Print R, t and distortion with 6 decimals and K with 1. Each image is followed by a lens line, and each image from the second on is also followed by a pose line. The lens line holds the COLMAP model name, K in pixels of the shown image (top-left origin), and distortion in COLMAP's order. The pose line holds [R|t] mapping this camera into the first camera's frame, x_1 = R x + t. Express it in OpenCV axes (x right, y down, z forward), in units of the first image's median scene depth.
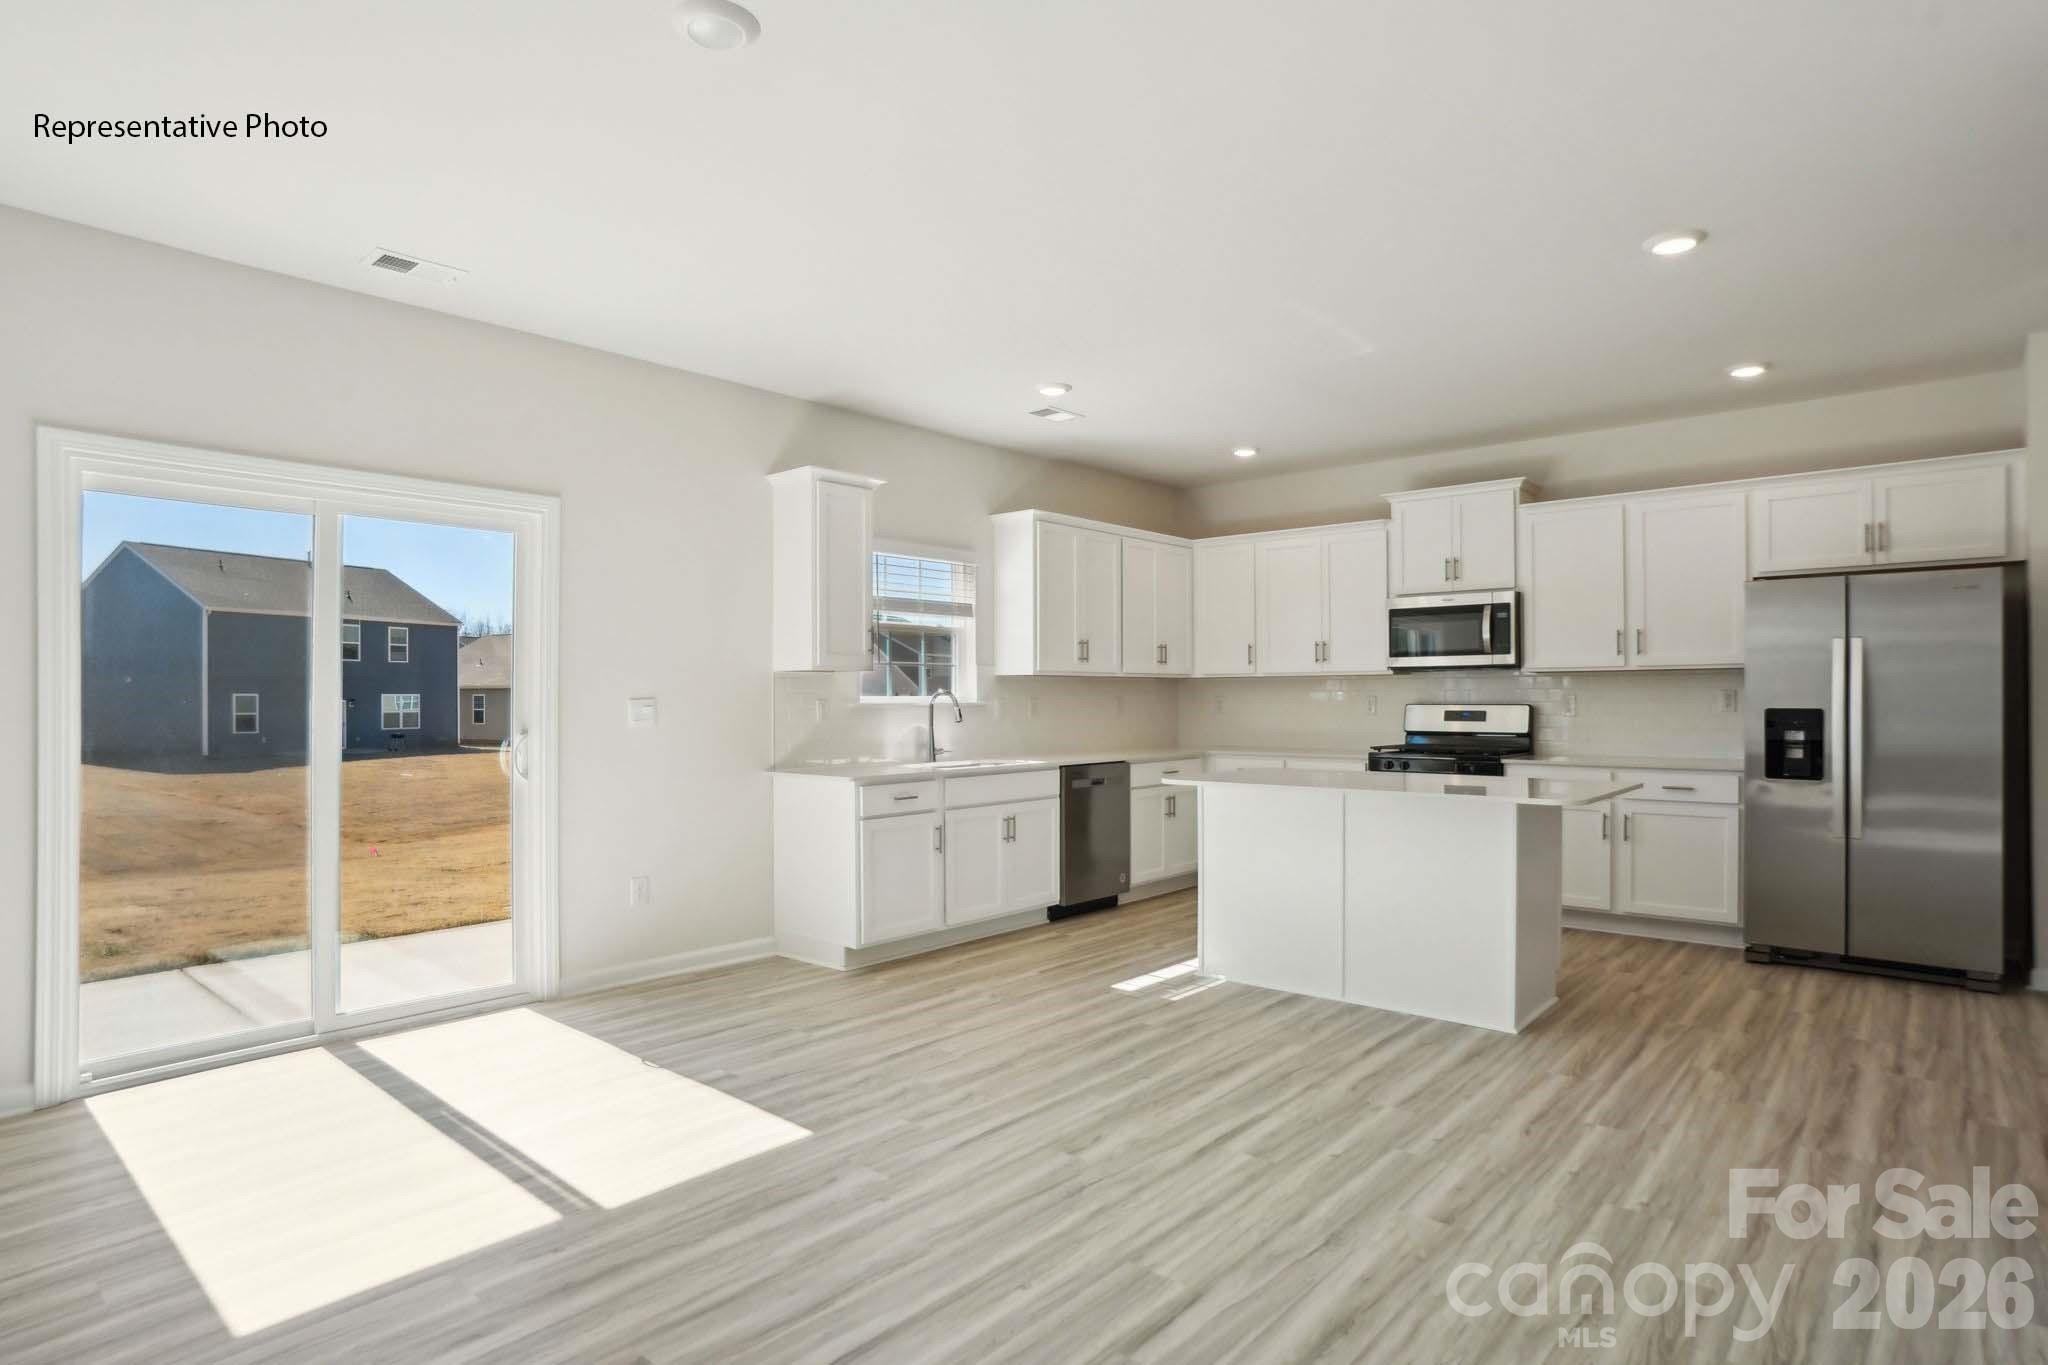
lens RADIAL K [[1093.4, 0, 1024.8], [0, 1093.4, 692.6], [0, 0, 1]] dist [-0.079279, 0.044001]
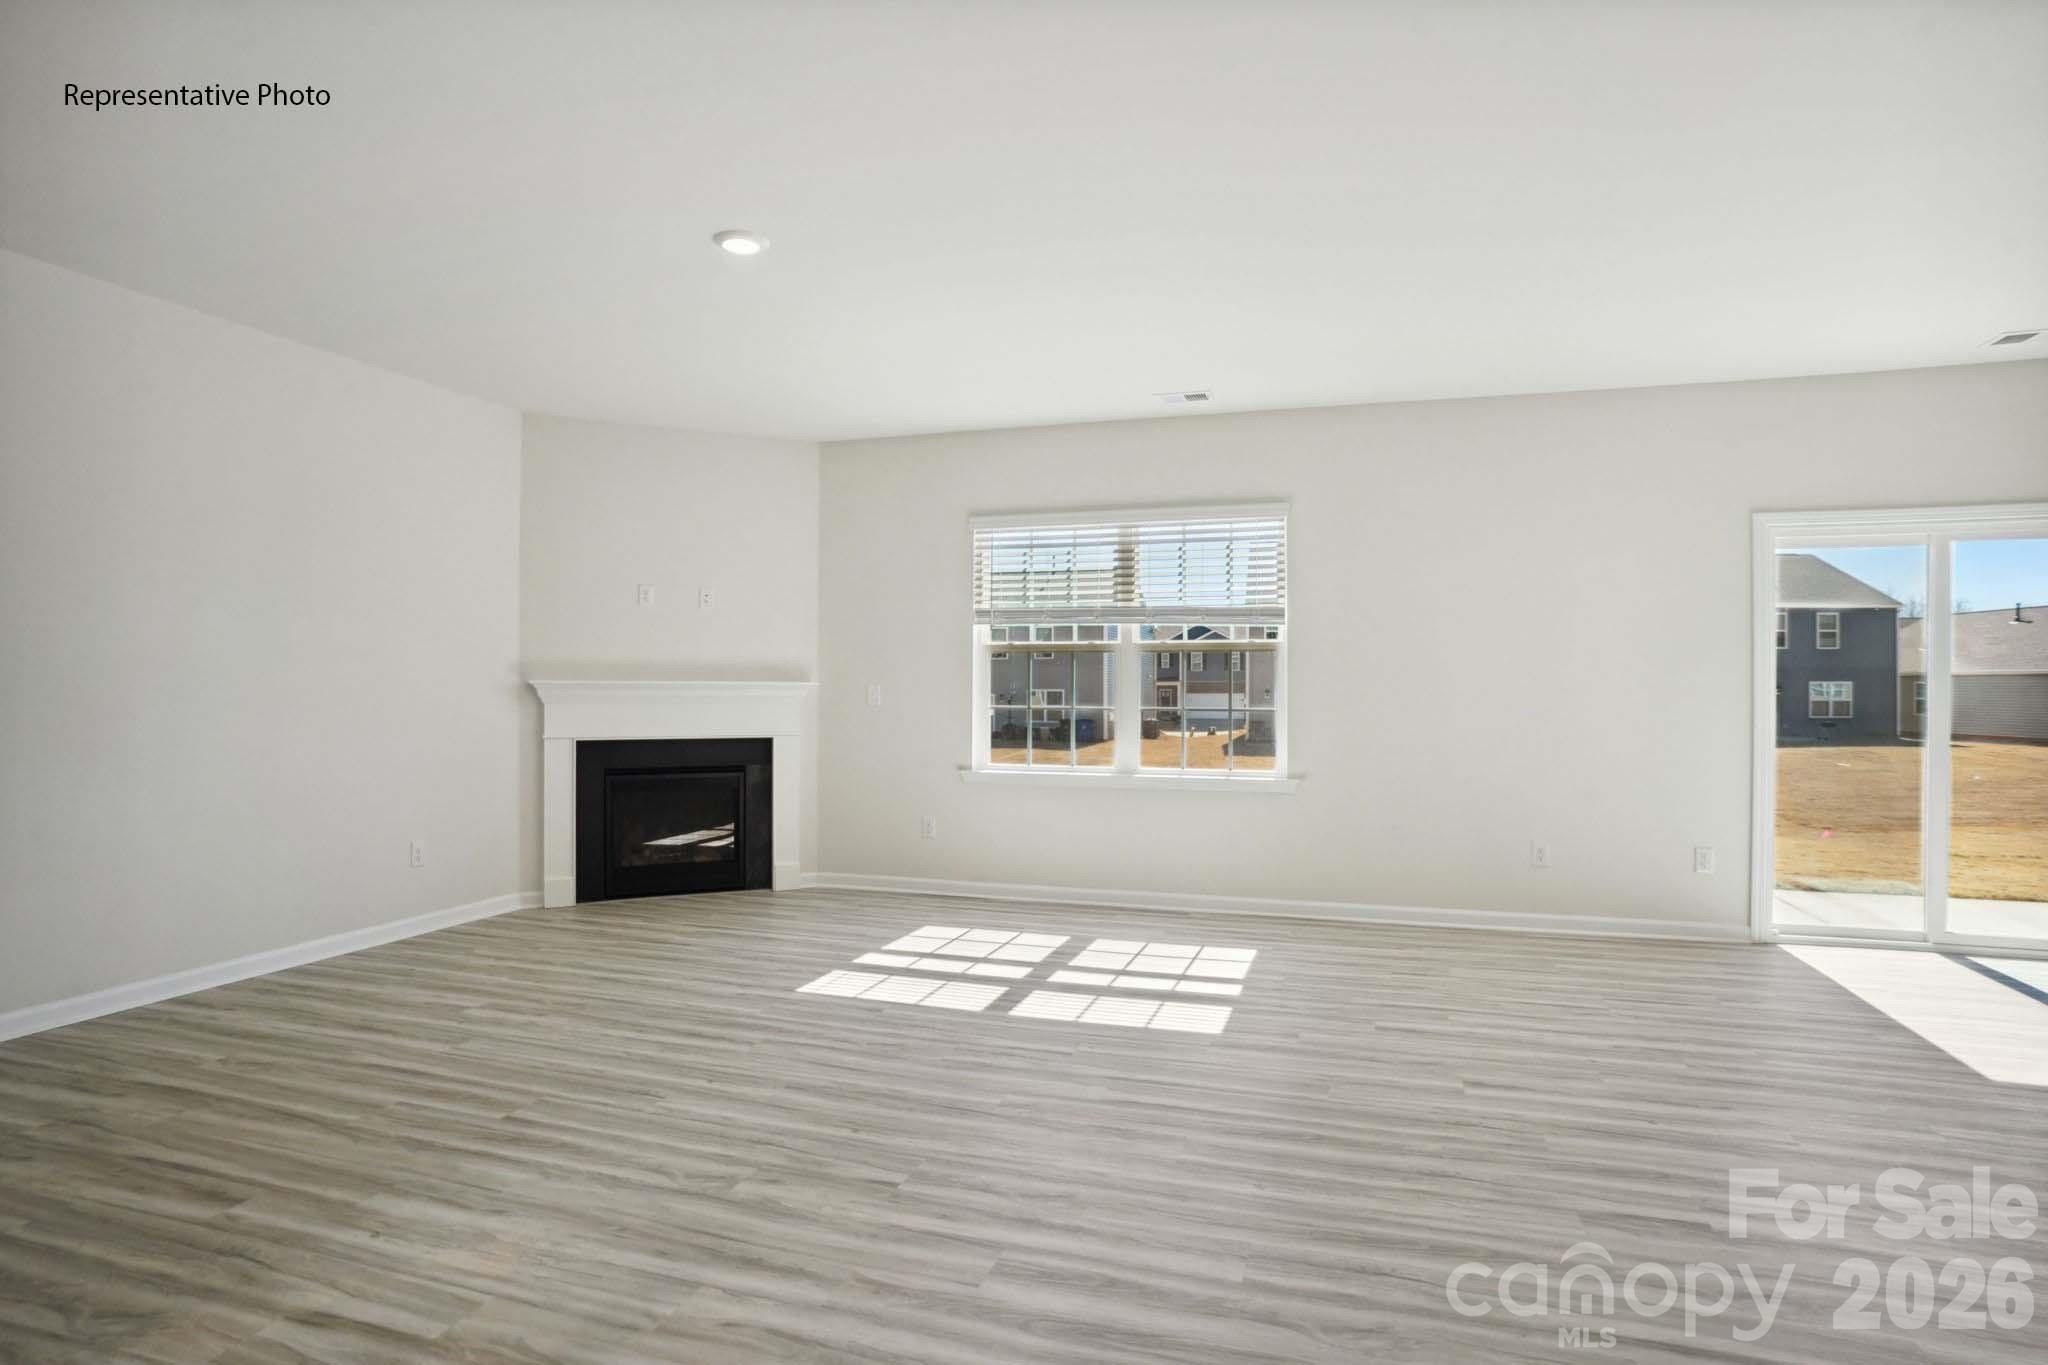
lens RADIAL K [[1083.4, 0, 1027.4], [0, 1083.4, 678.9], [0, 0, 1]] dist [-0.077017, 0.039396]
pose [[0.389707, -0.001015, -0.920938, 0.050901], [0.000124, 0.999999, -0.001050, -0.000879], [0.920939, 0.000295, 0.389707, -0.328464]]
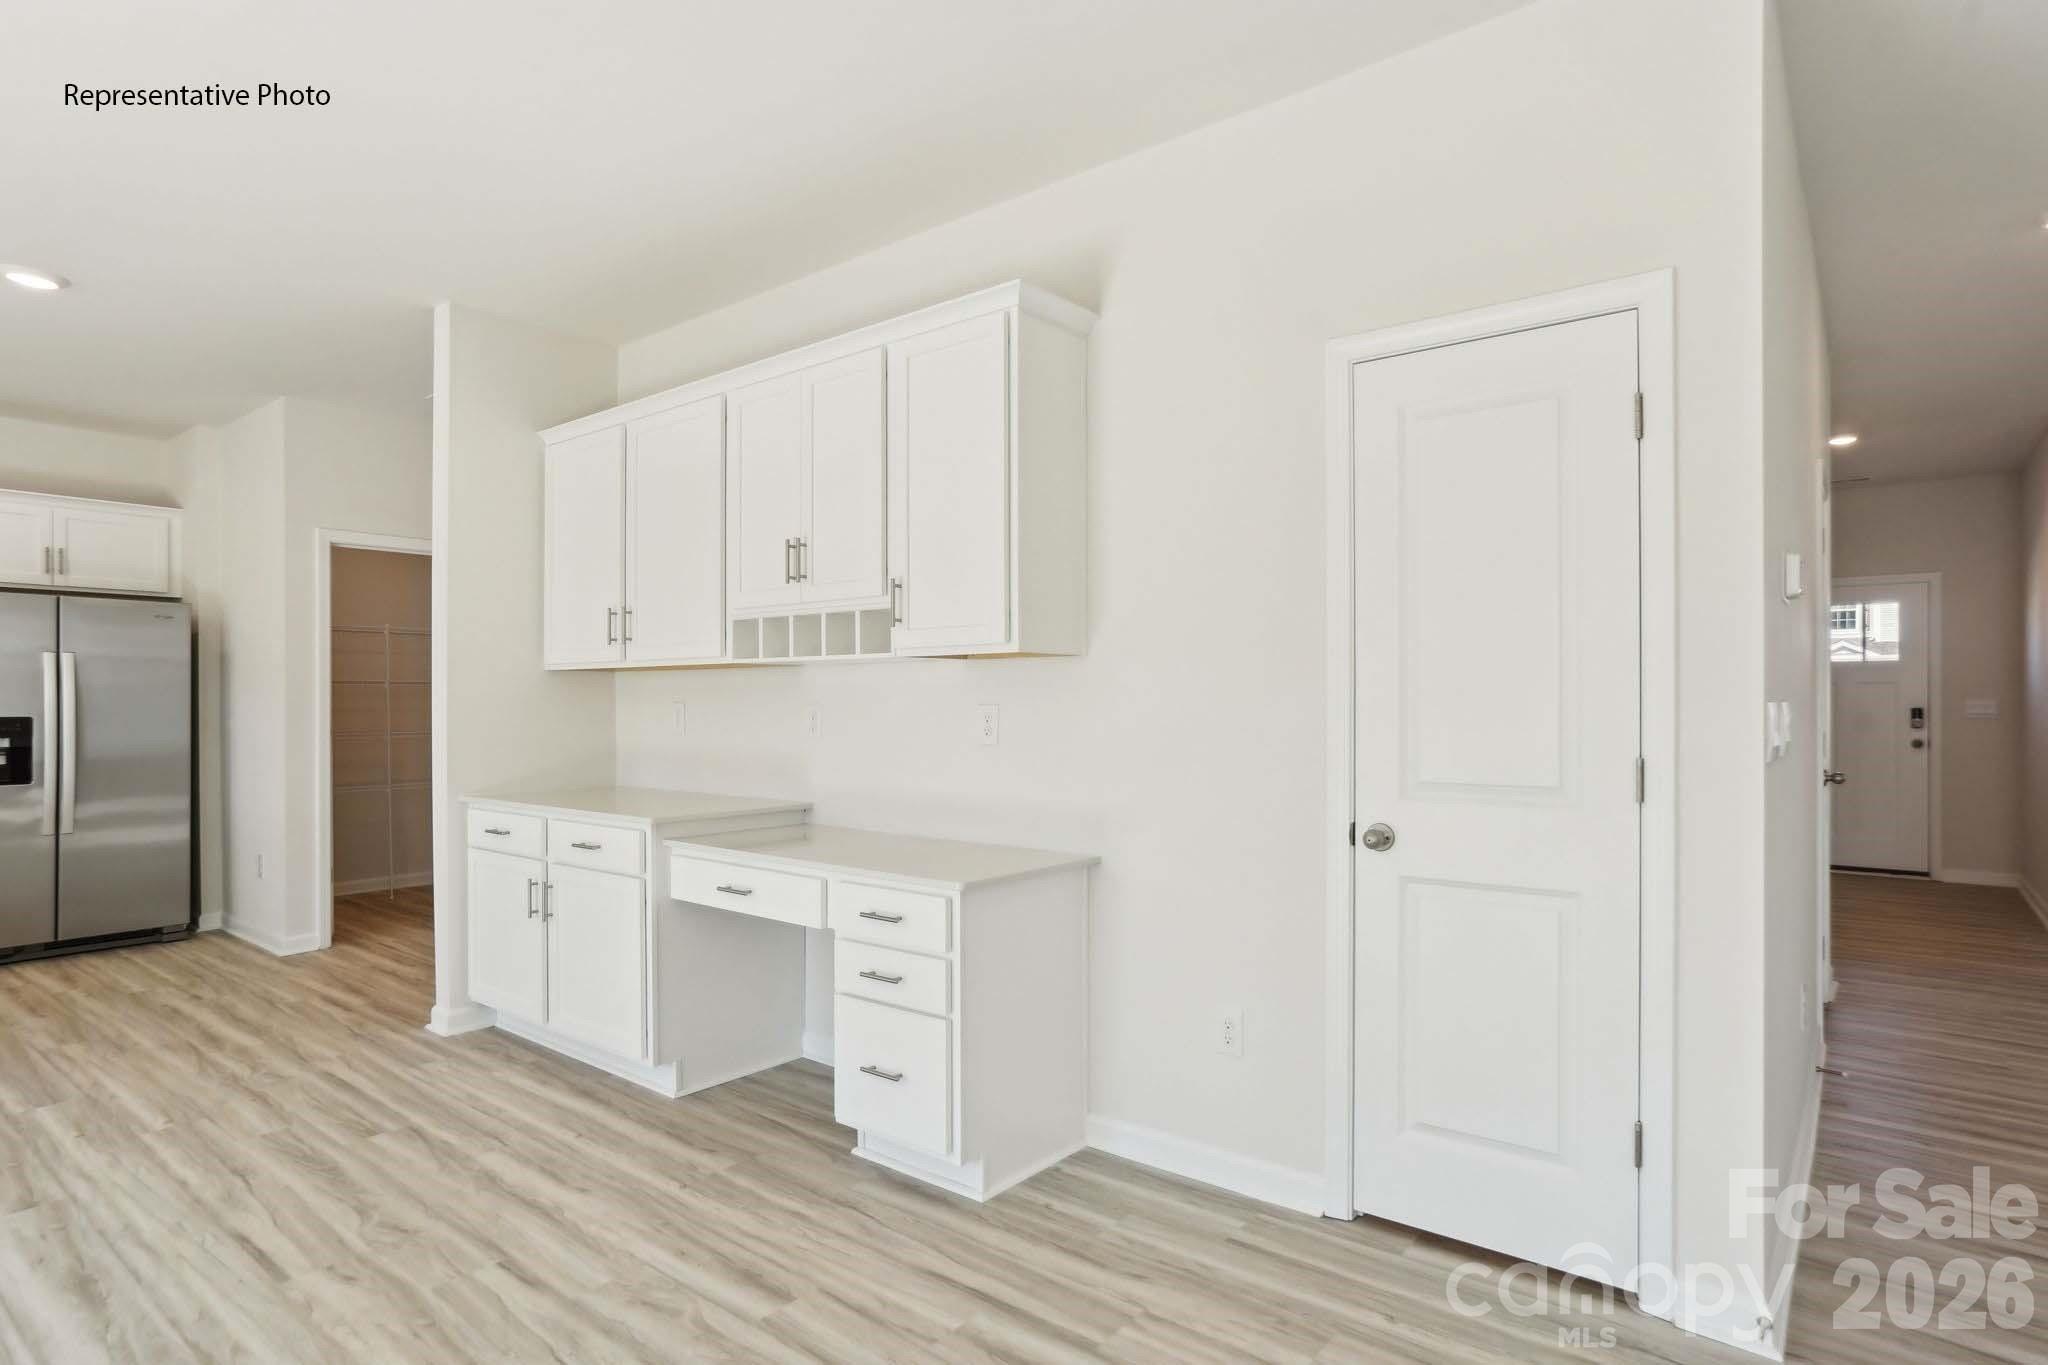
lens RADIAL K [[1078.9, 0, 1047.2], [0, 1078.9, 705.9], [0, 0, 1]] dist [-0.053473, 0.039616]
pose [[-0.056010, -0.000313, 0.998430, -0.292729], [-0.003650, 0.999993, 0.000109, 0.000165], [-0.998424, -0.003638, -0.056011, 0.026199]]
